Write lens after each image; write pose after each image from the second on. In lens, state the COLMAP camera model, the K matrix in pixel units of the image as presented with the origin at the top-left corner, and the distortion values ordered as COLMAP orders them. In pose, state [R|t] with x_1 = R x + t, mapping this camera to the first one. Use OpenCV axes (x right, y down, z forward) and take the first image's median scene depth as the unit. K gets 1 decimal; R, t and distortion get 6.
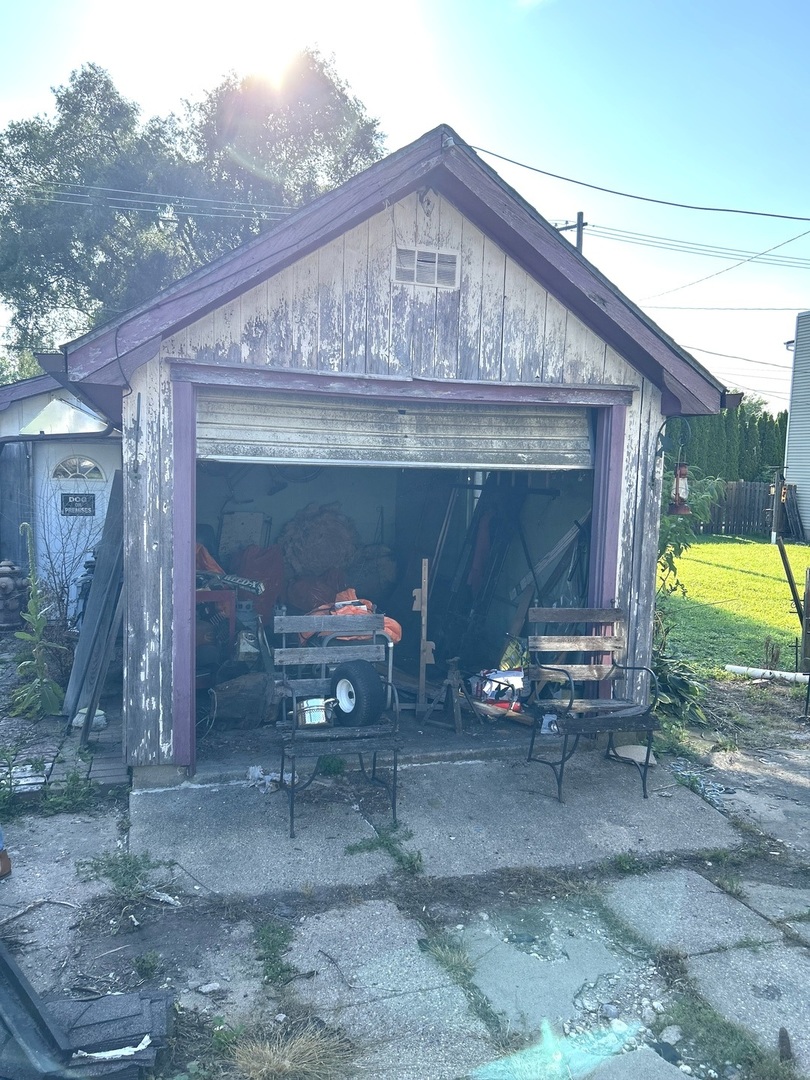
lens RADIAL K [[794.5, 0, 405.0], [0, 794.5, 540.0], [0, 0, 1]] dist [0.004288, 0.003078]
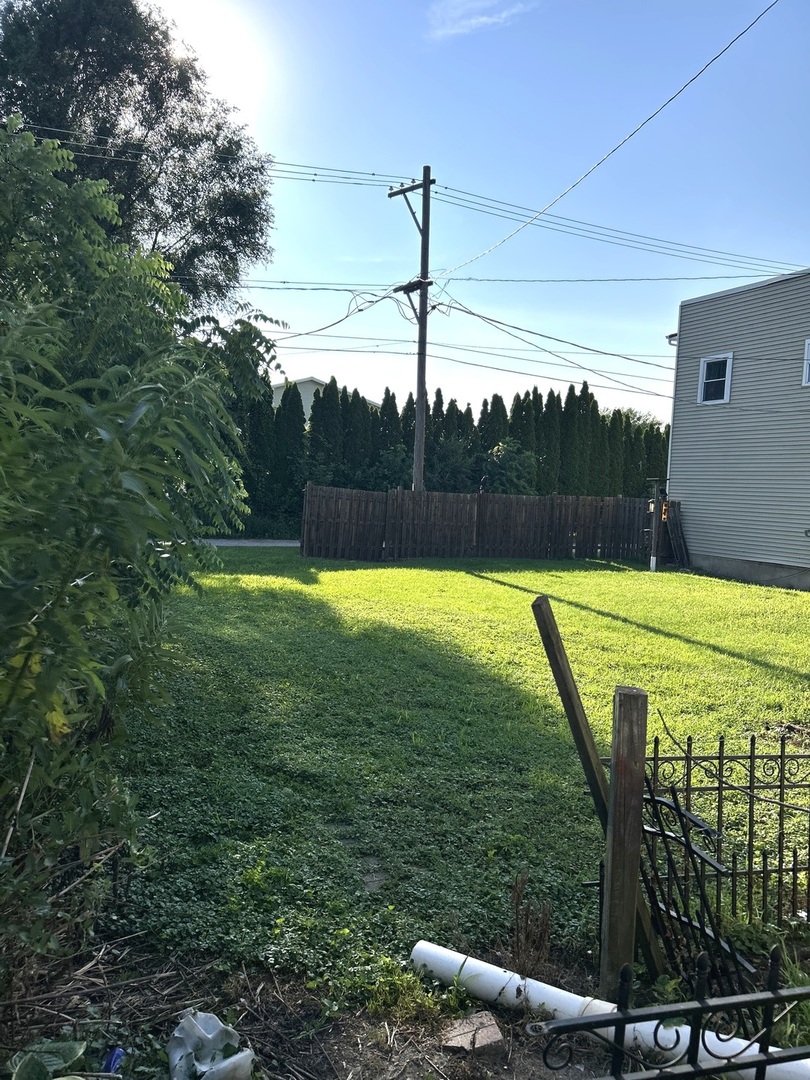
lens RADIAL K [[794.5, 0, 405.0], [0, 794.5, 540.0], [0, 0, 1]] dist [0.004288, 0.003078]
pose [[0.993996, 0.006500, 0.109226, 0.106690], [-0.003696, 0.999659, -0.025850, -0.004874], [-0.109357, 0.025291, 0.993681, 0.187875]]
